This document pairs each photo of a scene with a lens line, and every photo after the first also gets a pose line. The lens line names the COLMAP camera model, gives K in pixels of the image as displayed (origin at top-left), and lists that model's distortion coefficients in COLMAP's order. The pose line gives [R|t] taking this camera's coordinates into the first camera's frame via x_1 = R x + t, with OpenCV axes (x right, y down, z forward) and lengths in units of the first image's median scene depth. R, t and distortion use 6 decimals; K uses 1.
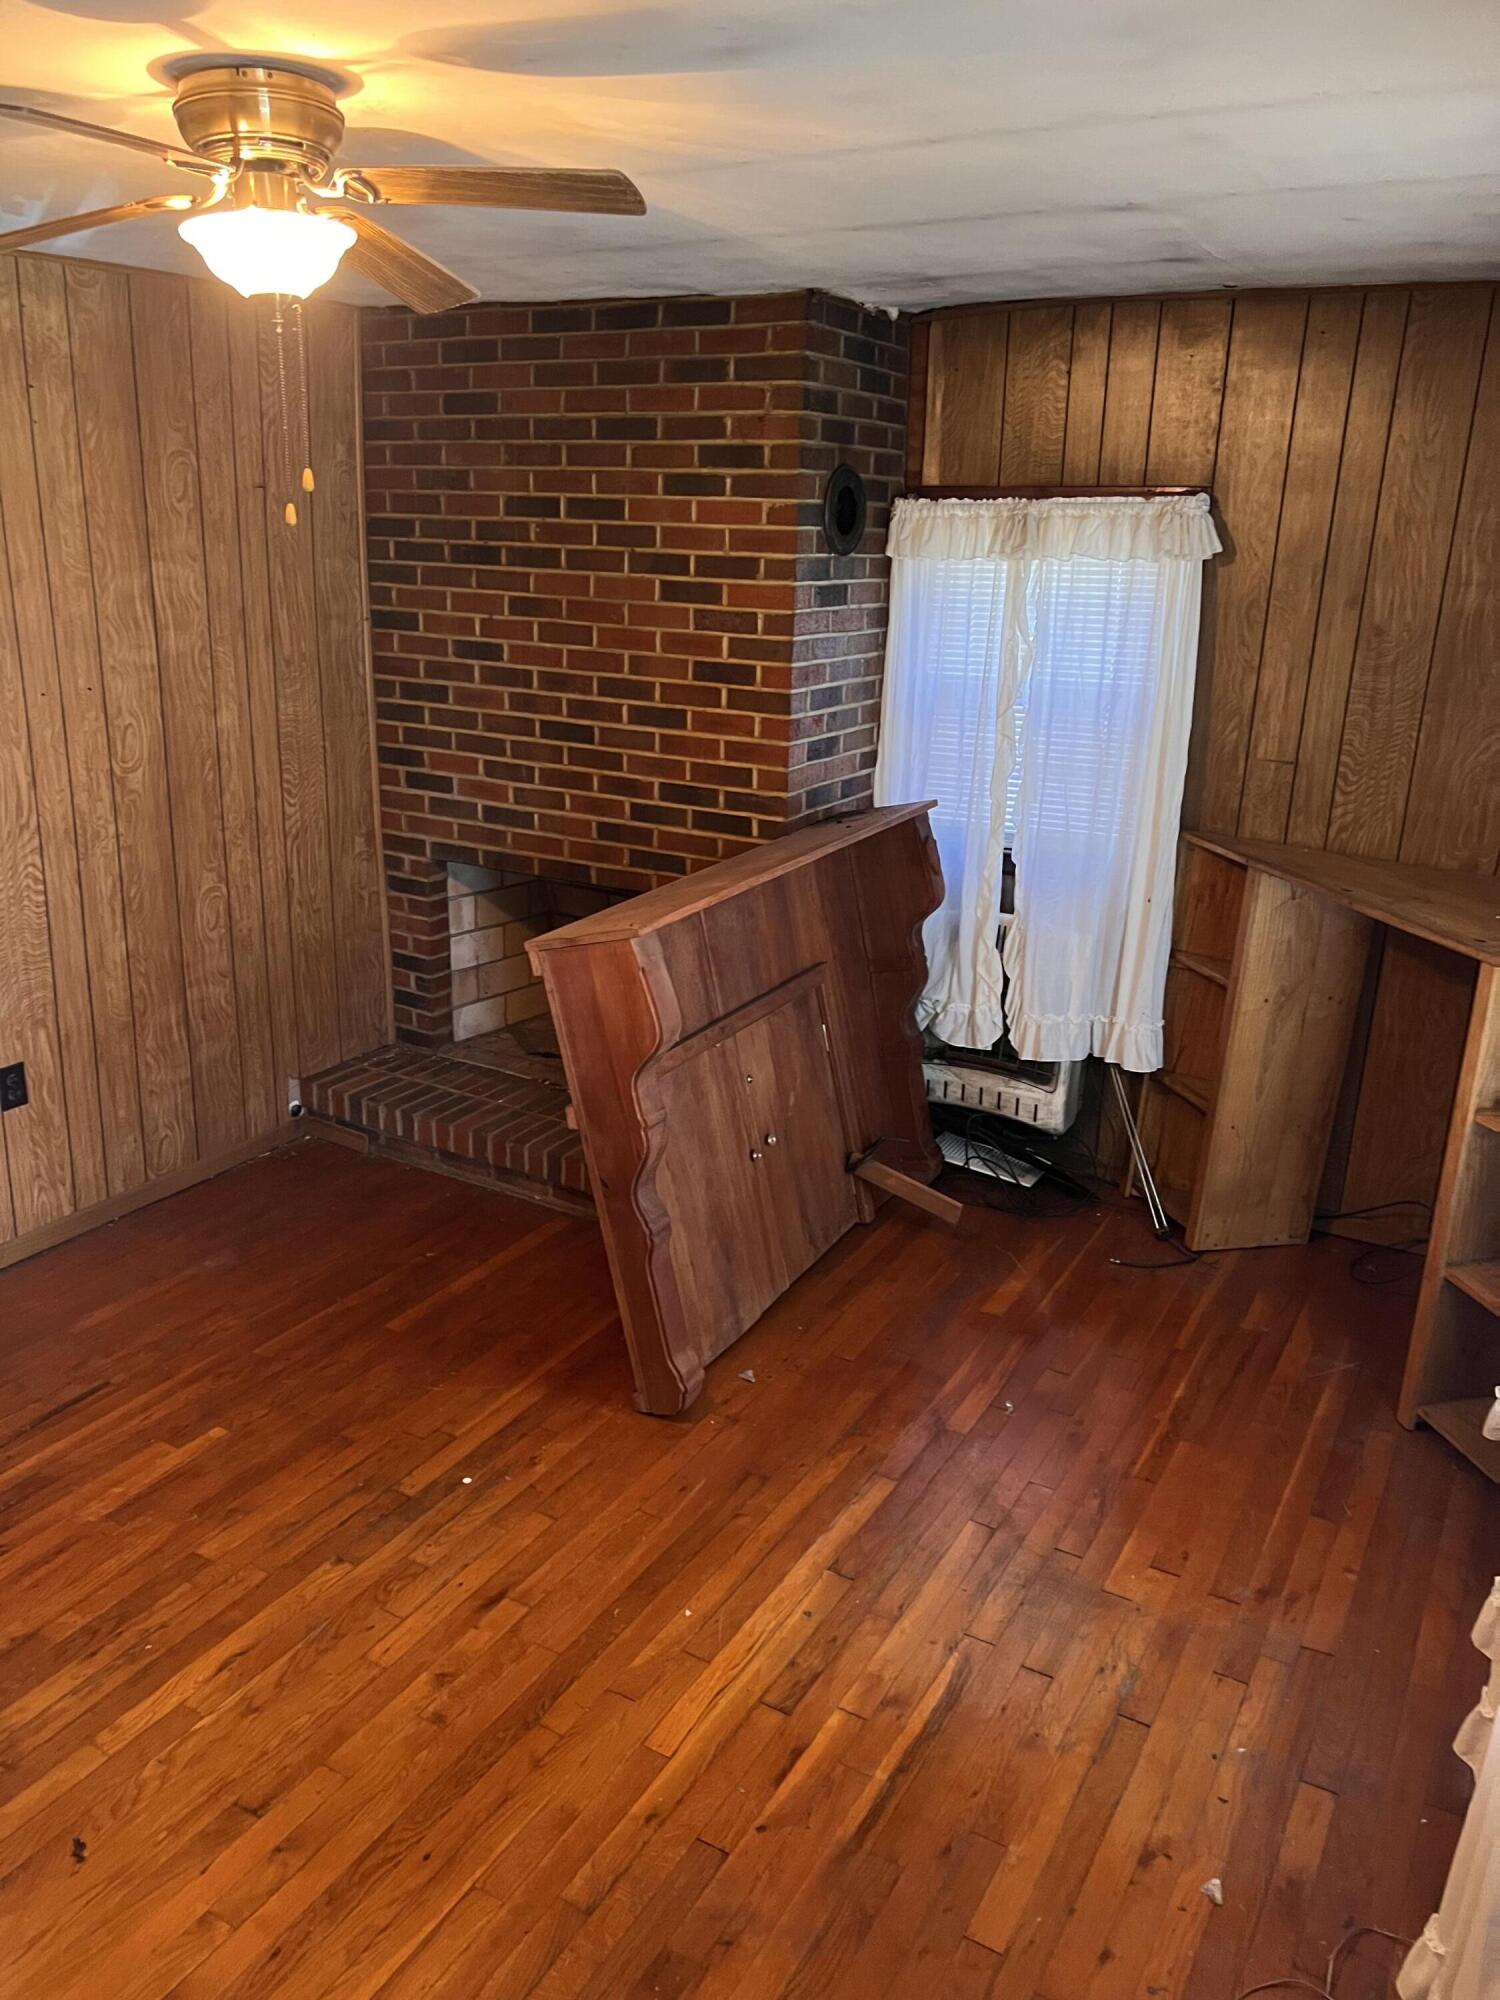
lens RADIAL K [[1522.0, 0, 737.2], [0, 1522.0, 1007.7], [0, 0, 1]] dist [0.073632, -0.082378]
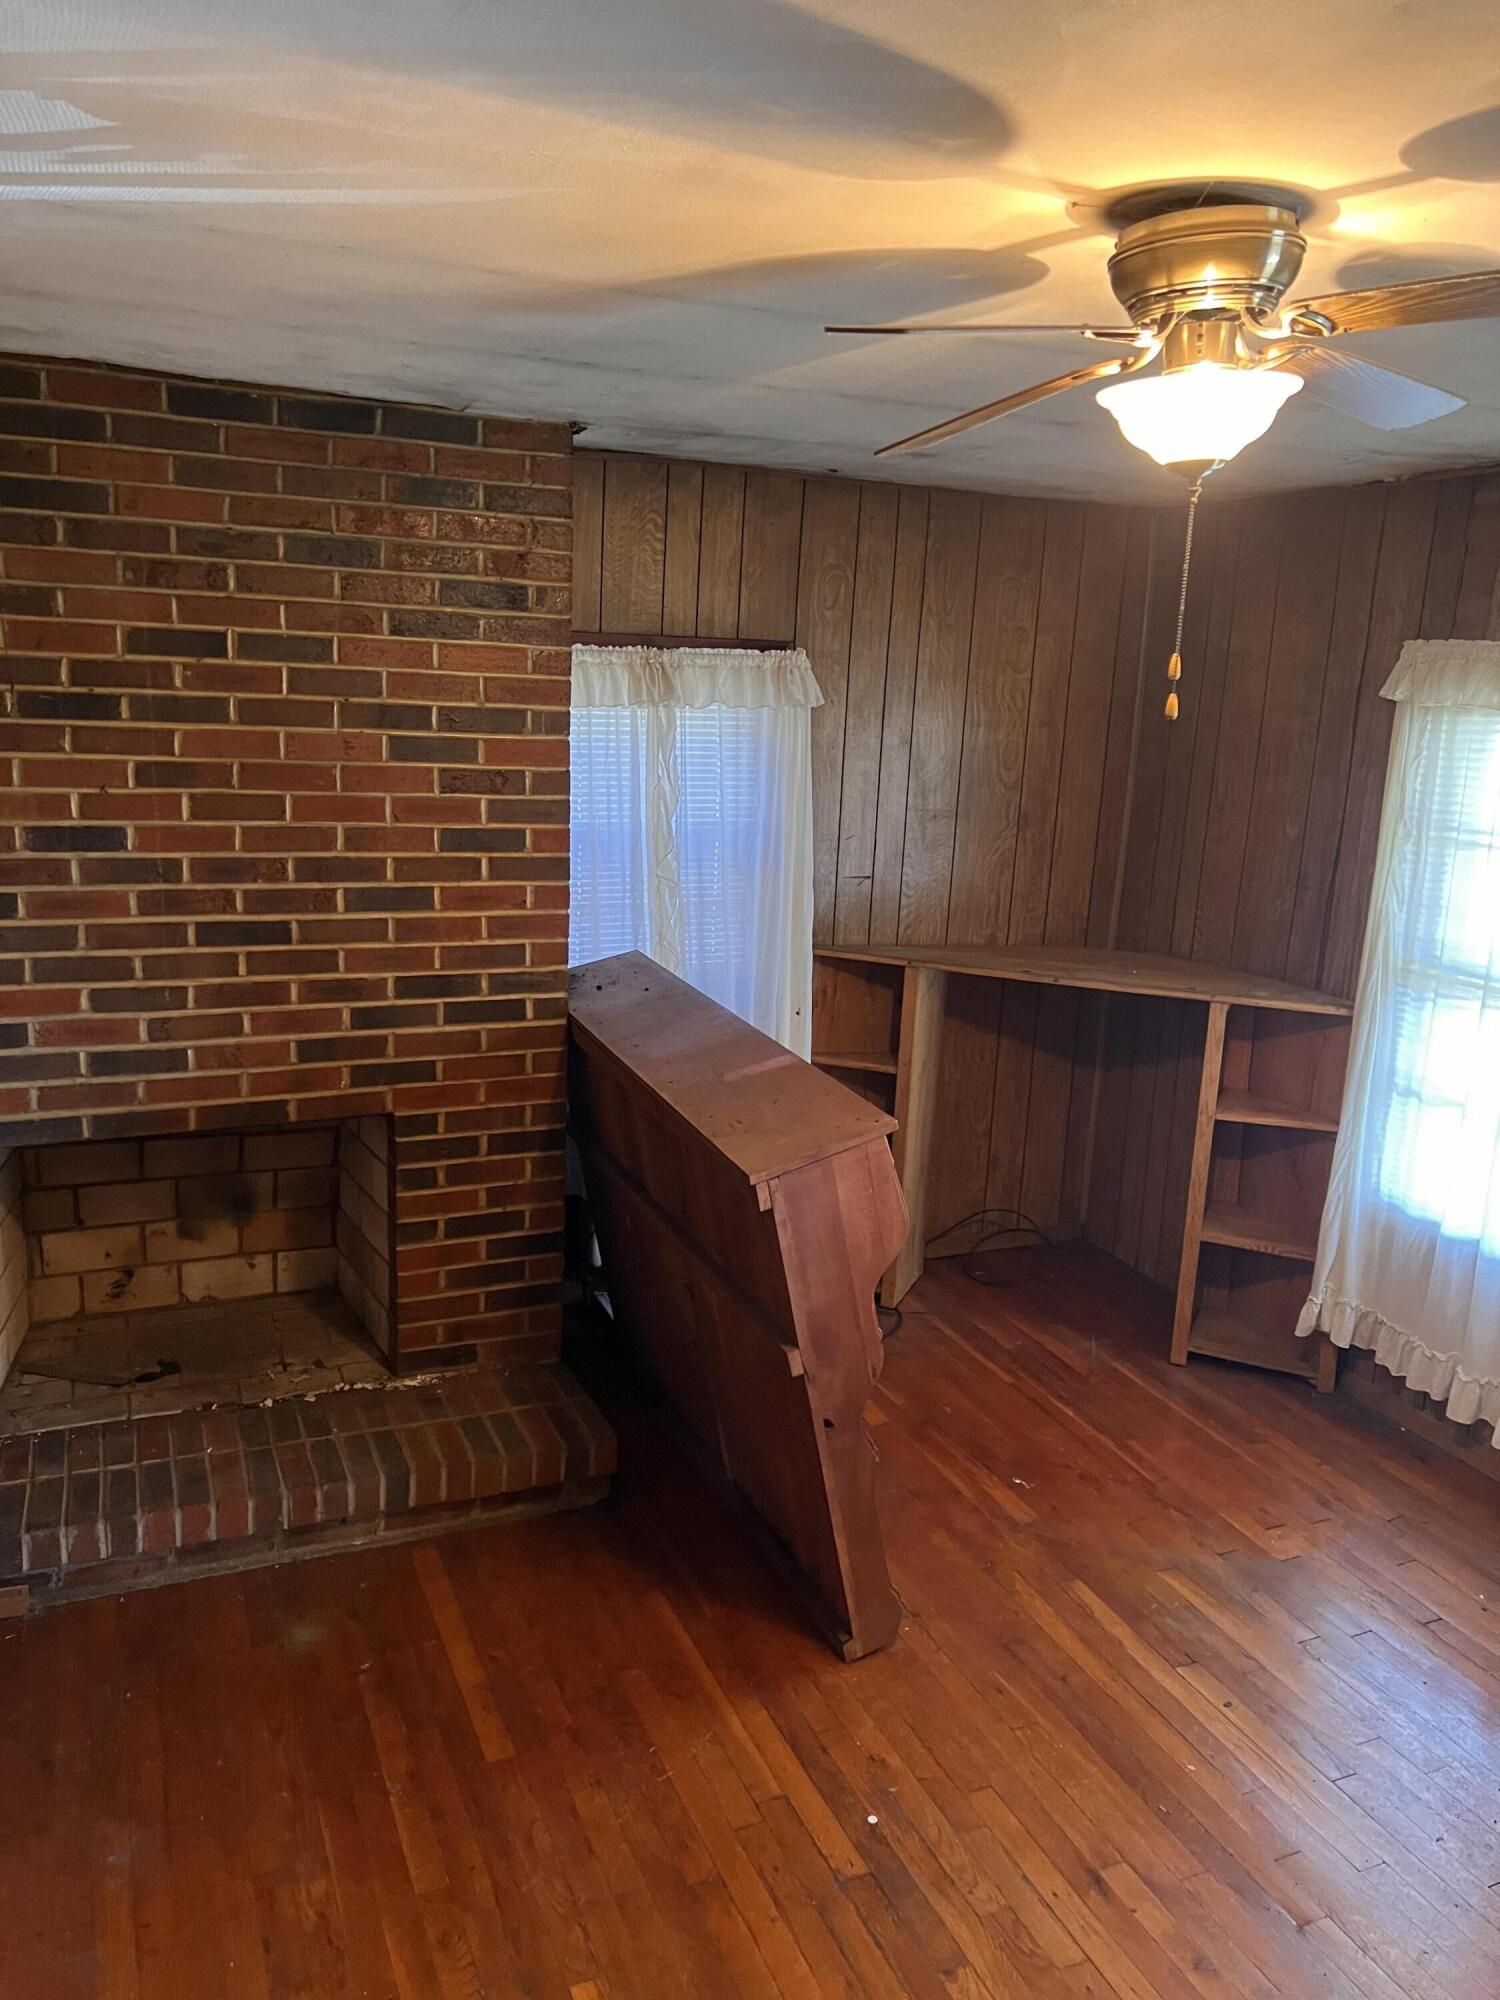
lens RADIAL K [[1535.1, 0, 754.5], [0, 1535.1, 1012.4], [0, 0, 1]] dist [0.075523, -0.101833]
pose [[0.576912, -0.174992, 0.797841, -0.615823], [0.222179, 0.973571, 0.052879, -0.134217], [-0.786008, 0.146757, 0.600545, 0.367710]]
